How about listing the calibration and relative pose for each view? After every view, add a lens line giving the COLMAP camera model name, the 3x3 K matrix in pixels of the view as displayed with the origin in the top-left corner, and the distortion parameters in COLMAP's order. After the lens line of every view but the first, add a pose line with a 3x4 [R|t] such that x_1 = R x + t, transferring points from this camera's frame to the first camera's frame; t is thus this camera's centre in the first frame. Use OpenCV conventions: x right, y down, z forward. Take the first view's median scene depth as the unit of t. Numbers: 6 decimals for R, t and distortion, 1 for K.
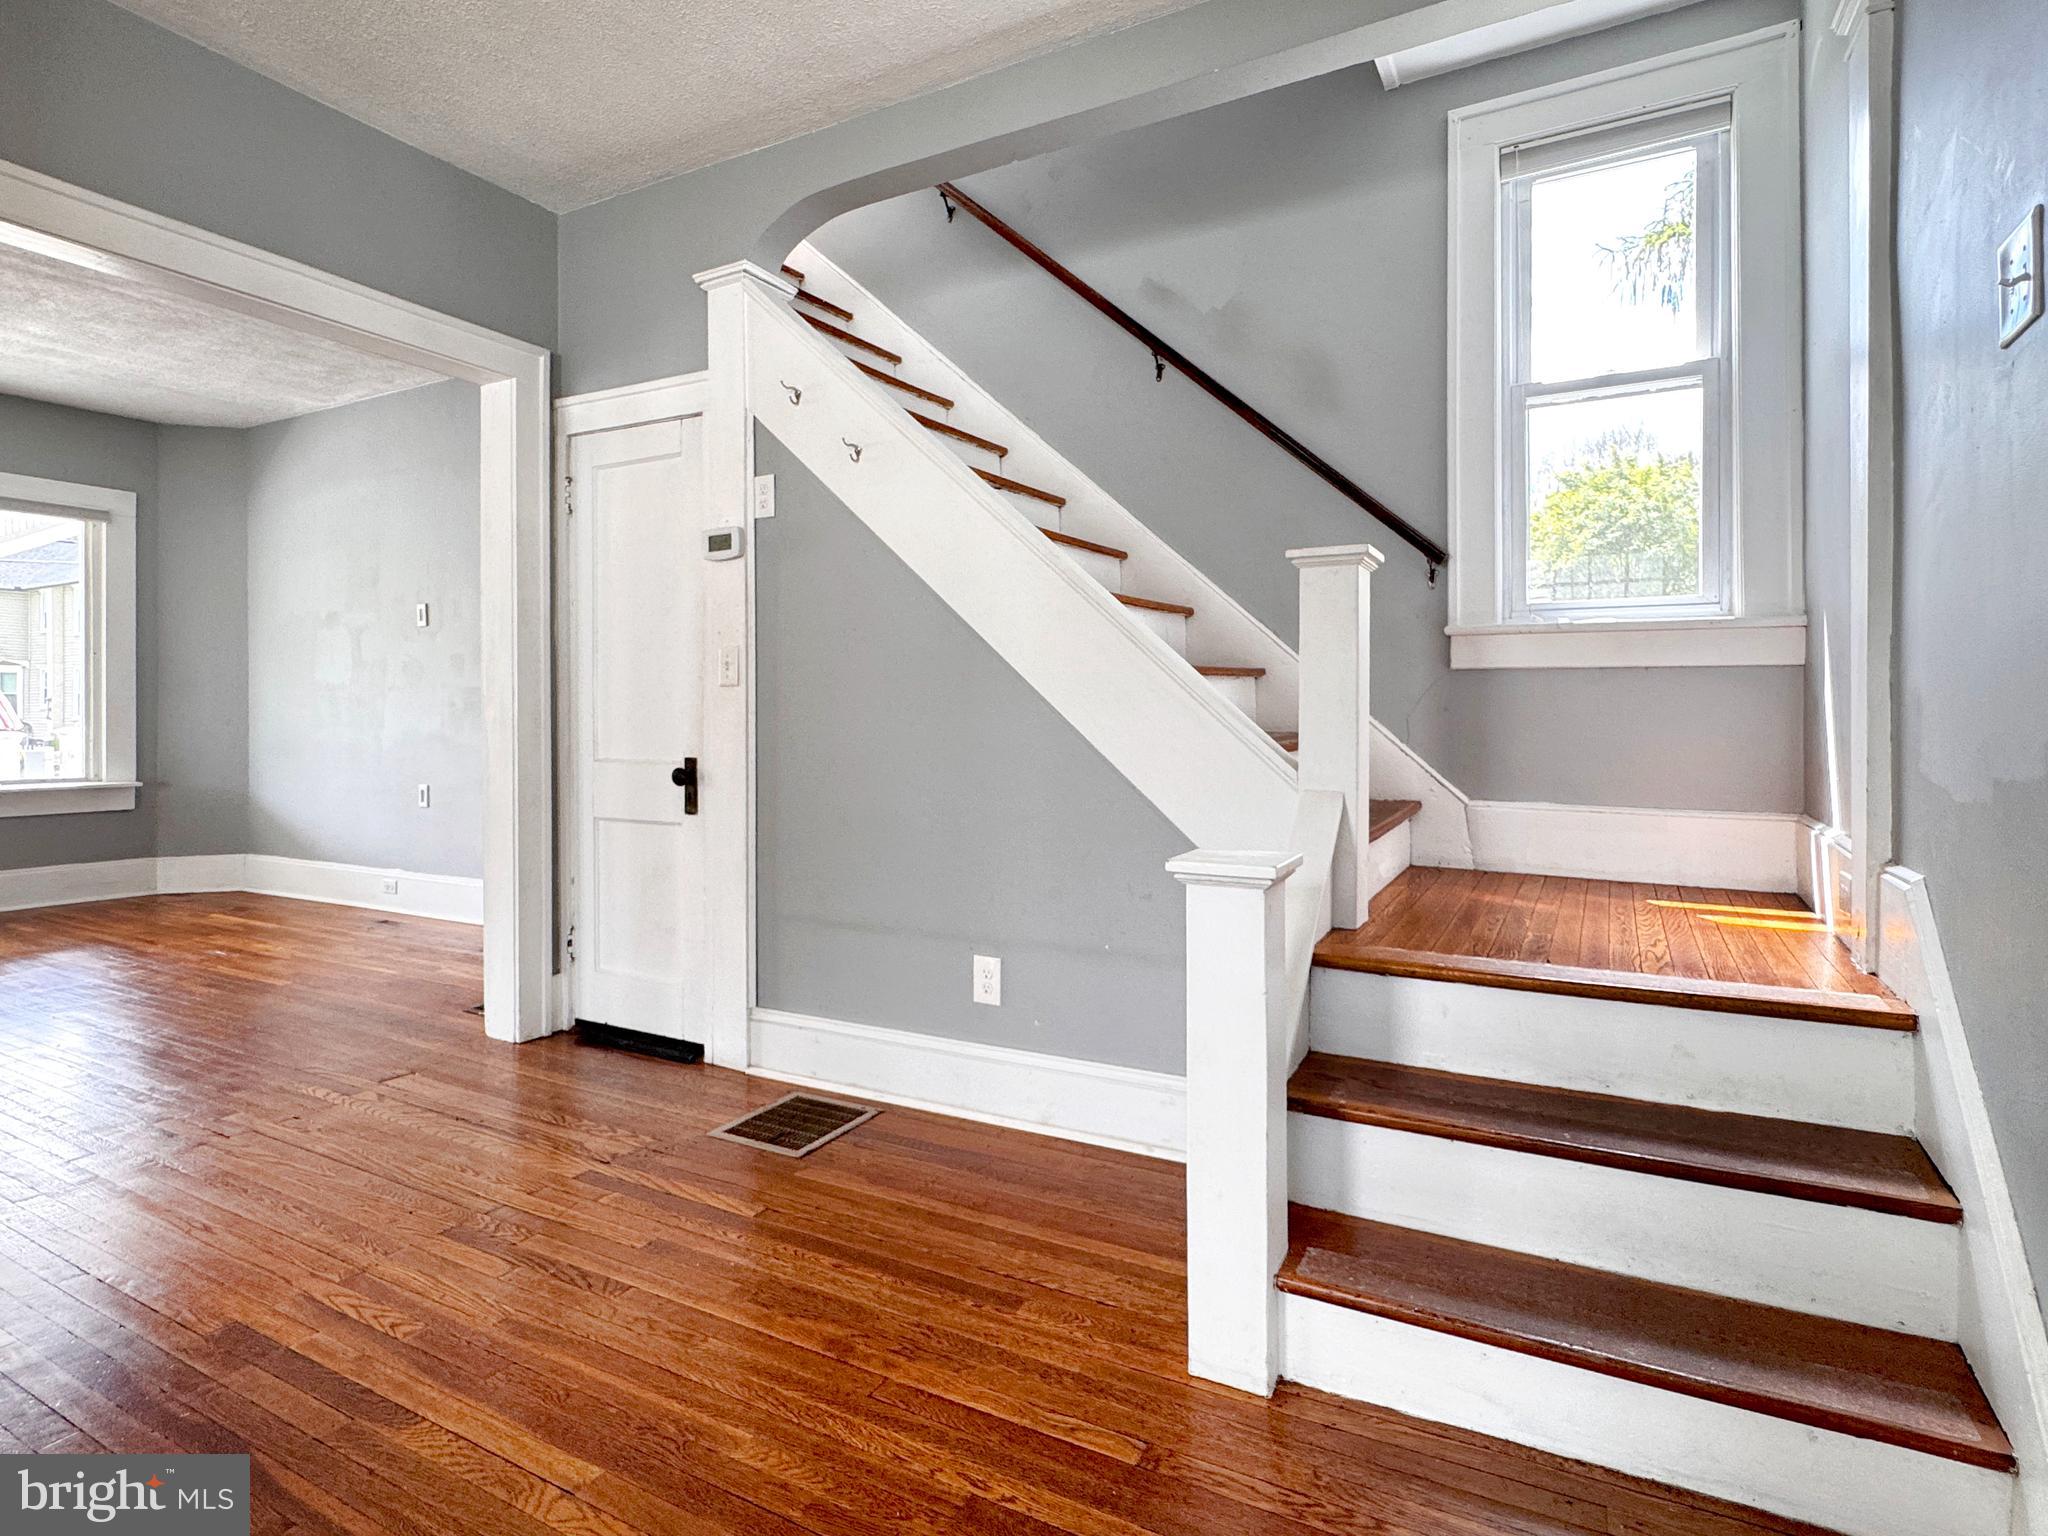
lens RADIAL K [[1036.3, 0, 1027.3], [0, 1036.3, 733.2], [0, 0, 1]] dist [-0.002421, 0.000169]
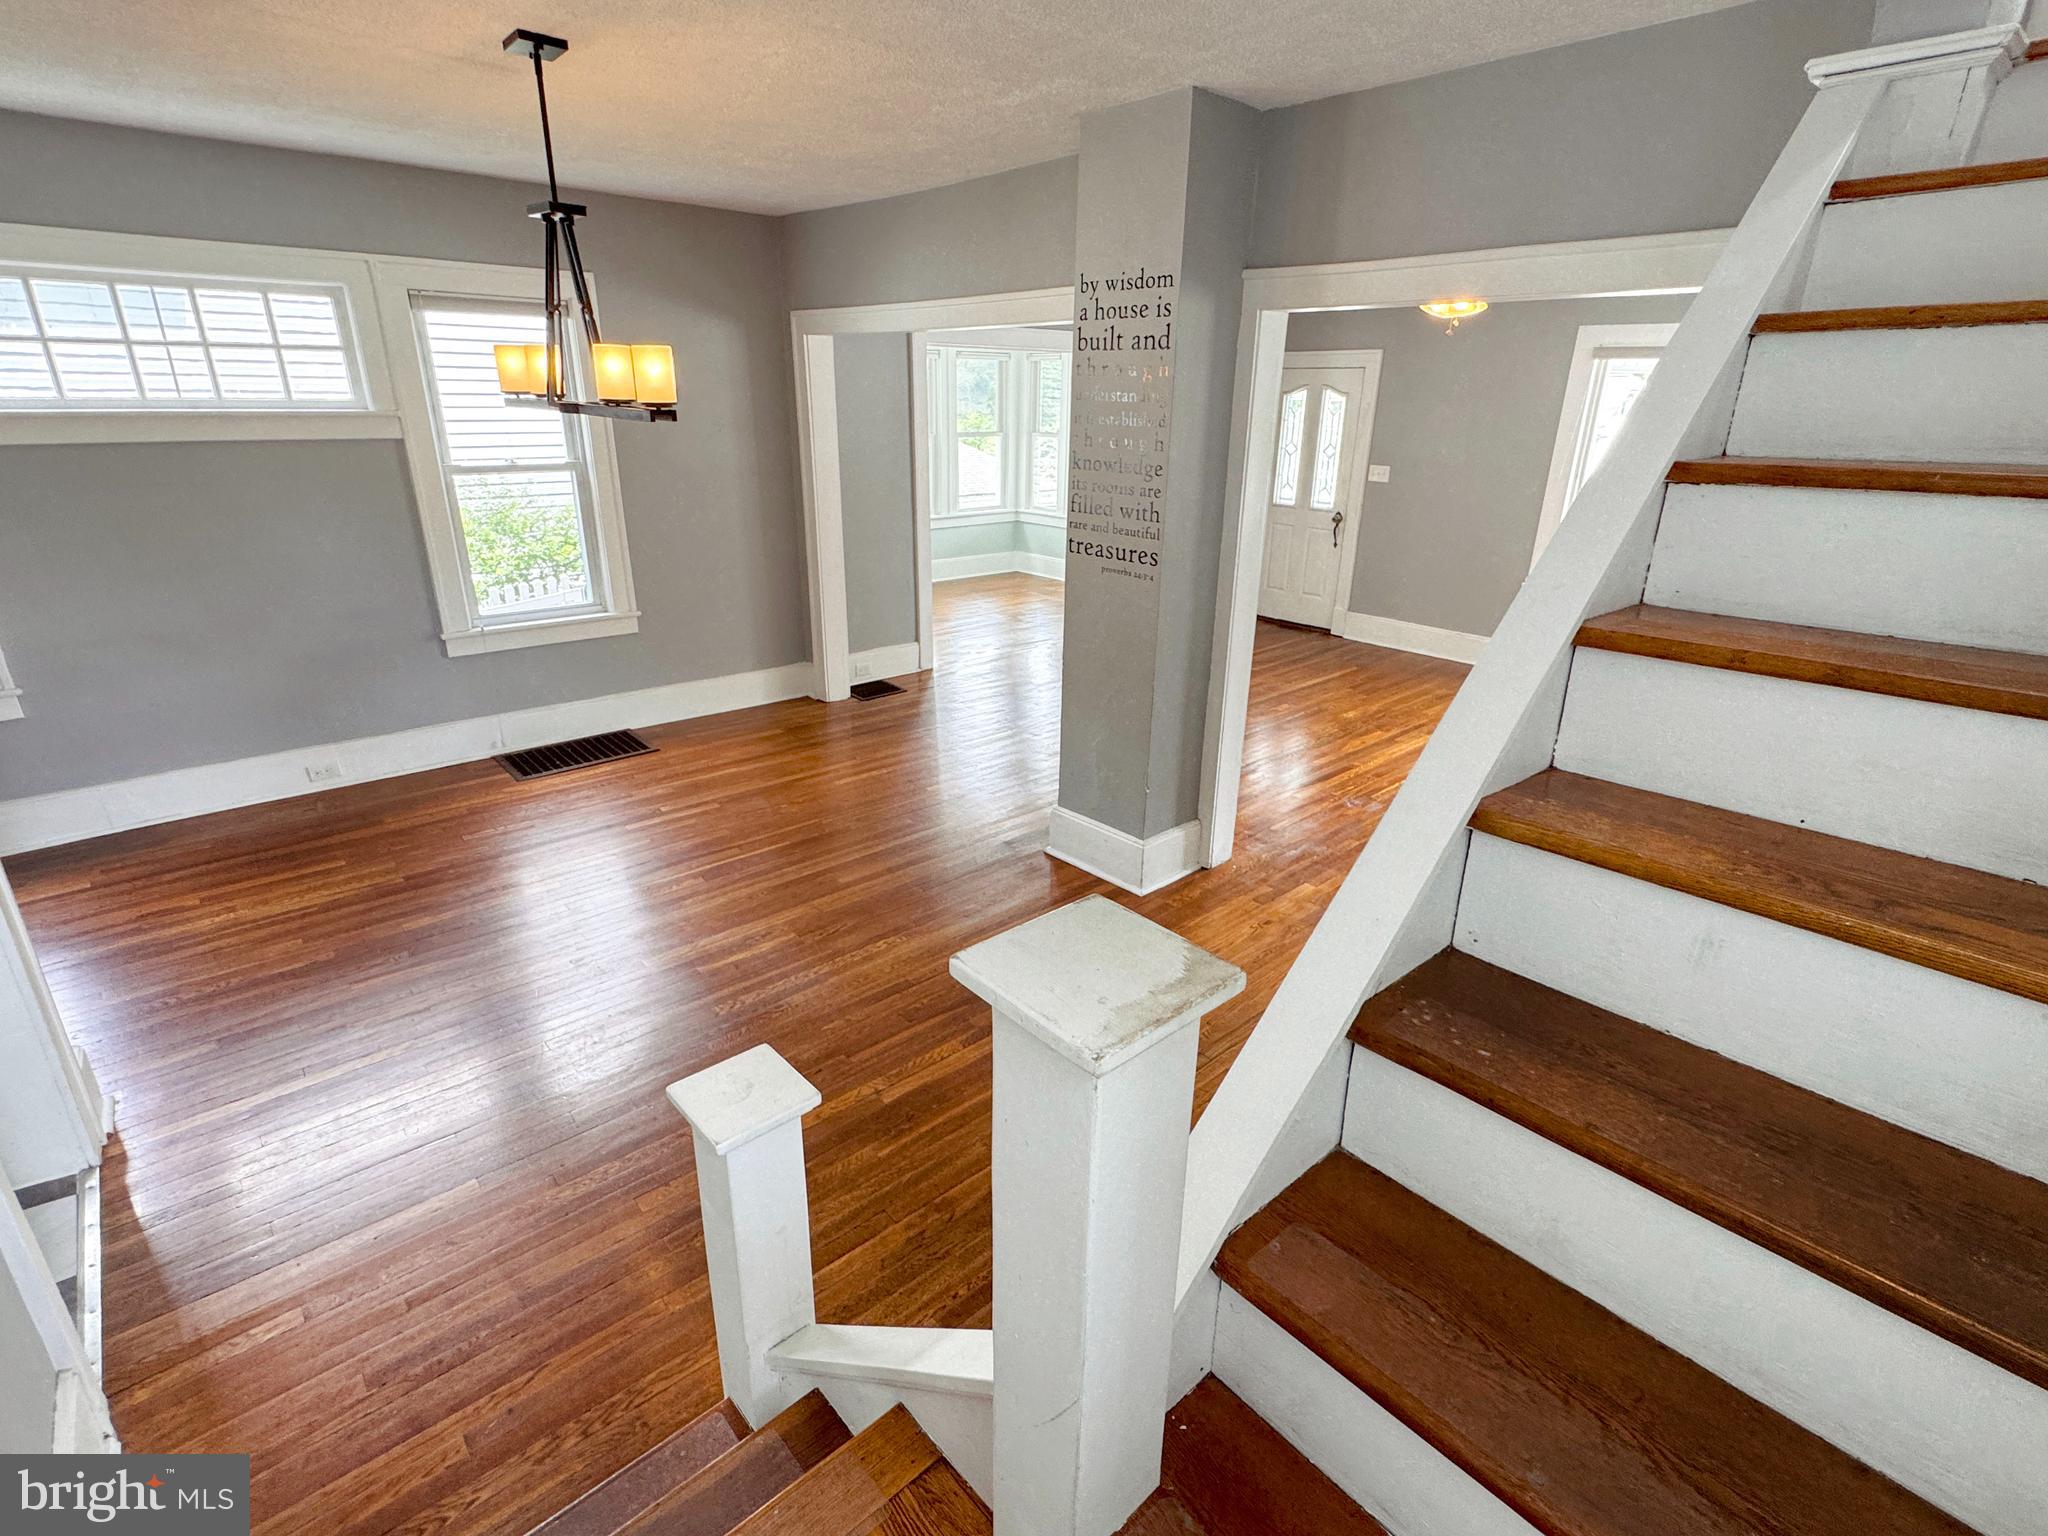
lens RADIAL K [[977.6, 0, 1019.7], [0, 977.6, 777.6], [0, 0, 1]] dist [-0.001273, -0.001837]
pose [[-0.349941, 0.337403, -0.873900, 0.468759], [-0.031492, 0.928120, 0.370948, -0.291622], [0.936242, 0.157330, -0.314161, 0.855621]]
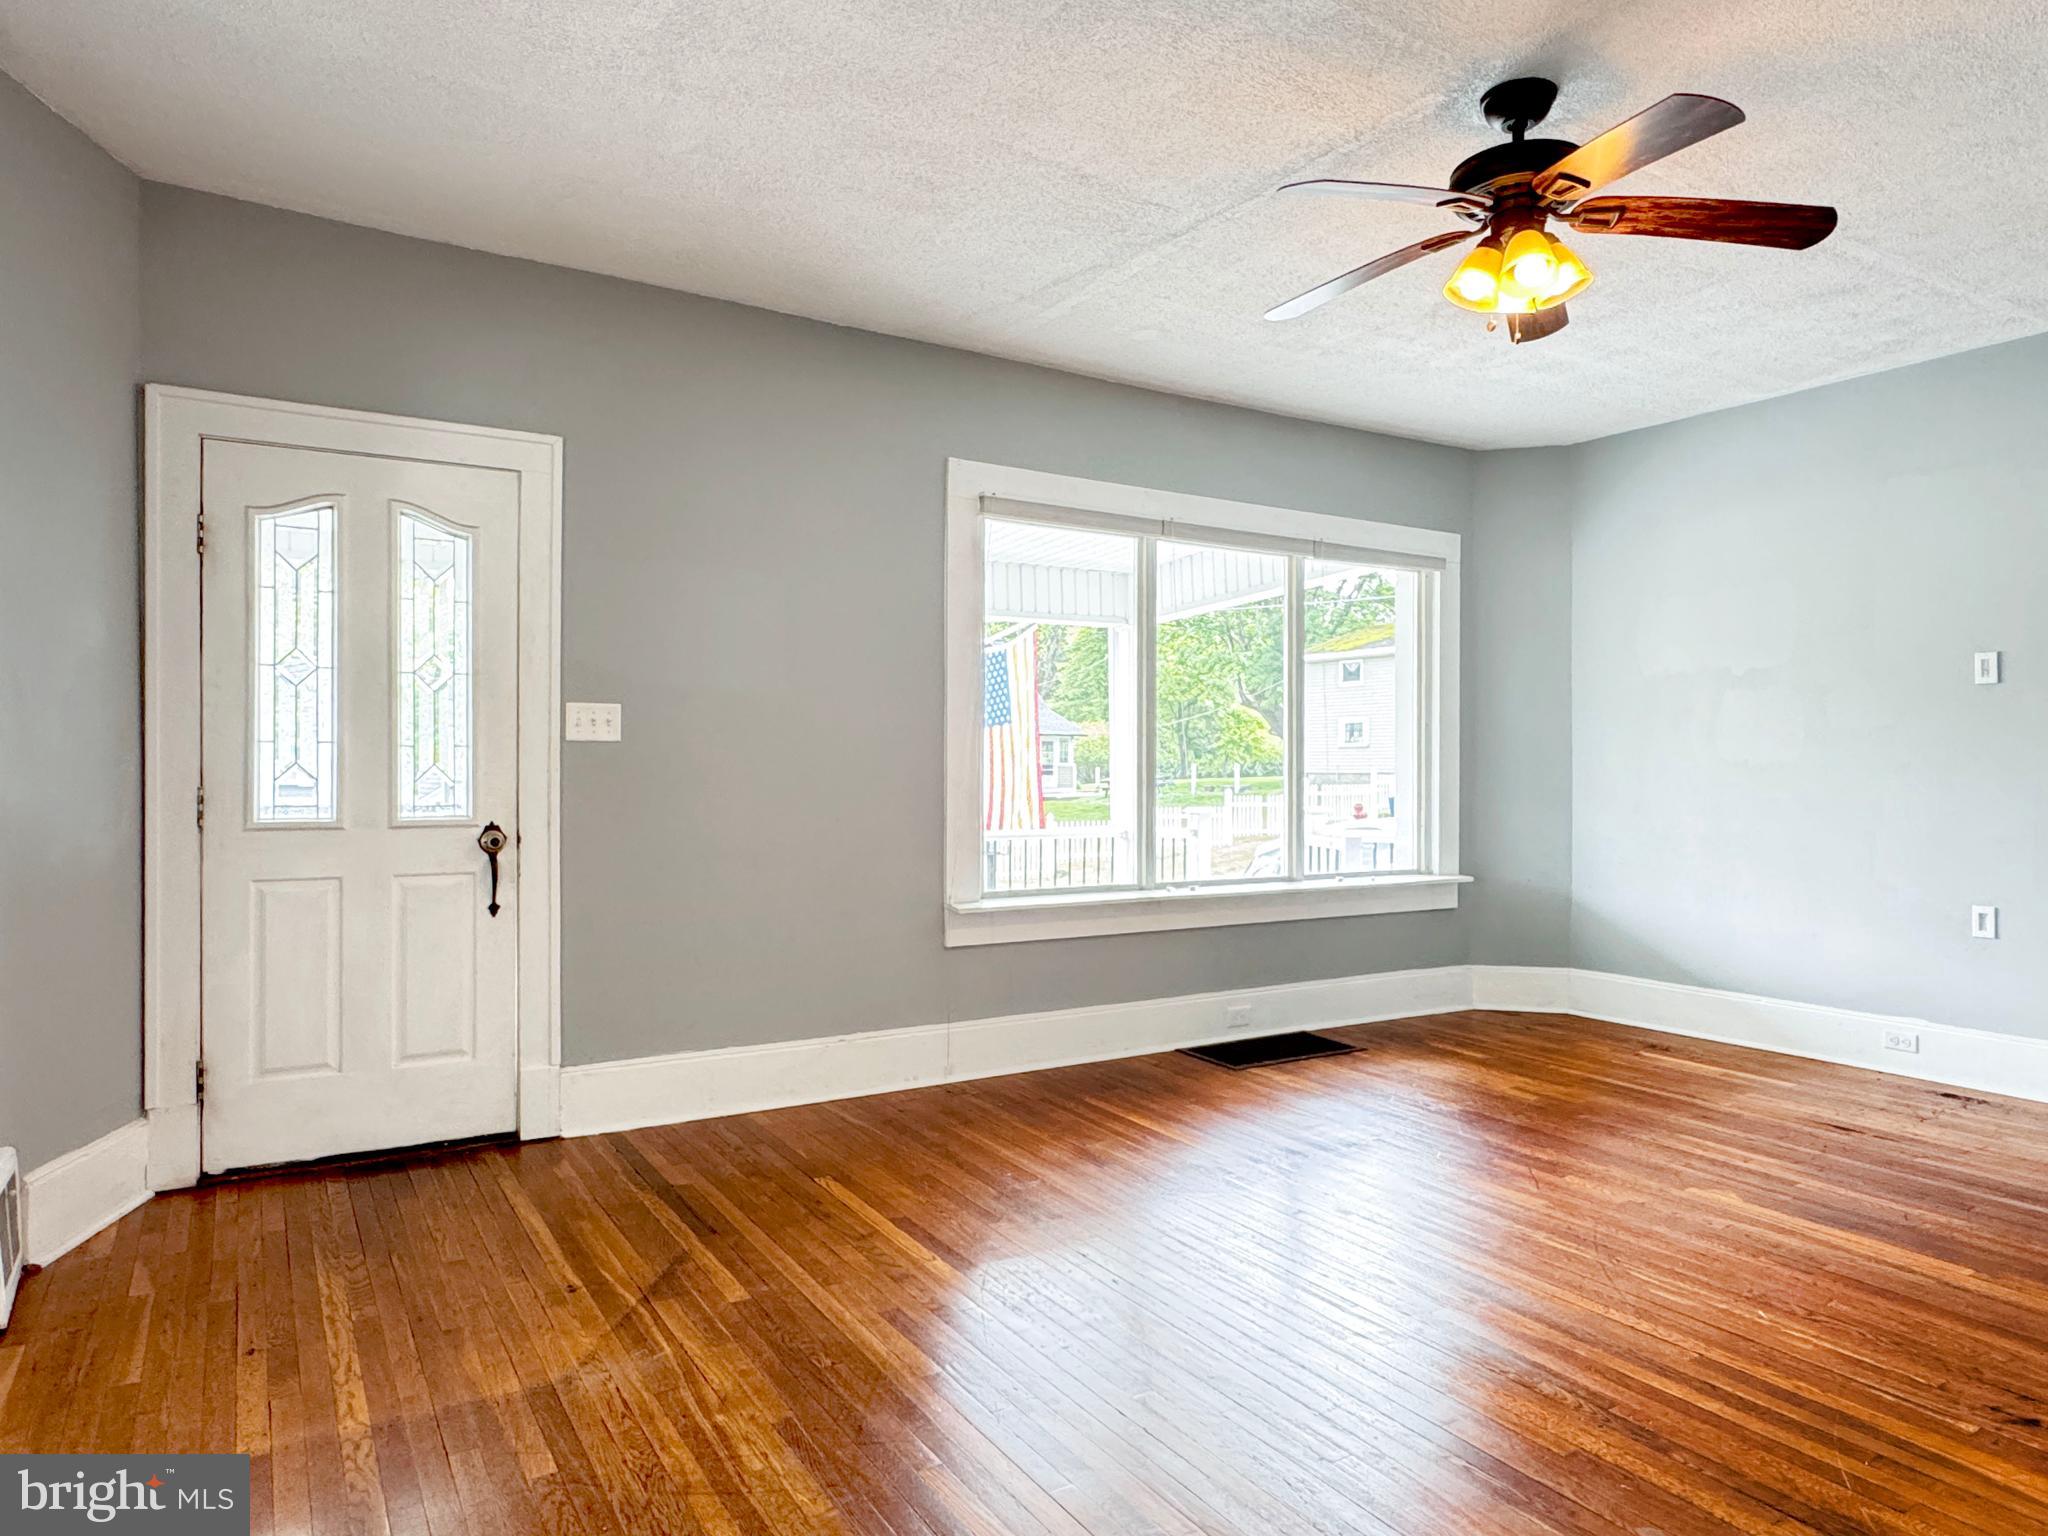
lens RADIAL K [[1273.9, 0, 1033.6], [0, 1273.9, 776.0], [0, 0, 1]] dist [-0.006574, 0.002158]
pose [[0.865006, 0.008468, -0.501690, -1.294258], [-0.013135, 0.999897, -0.005771, -0.047954], [0.501590, 0.011582, 0.865028, -0.144052]]
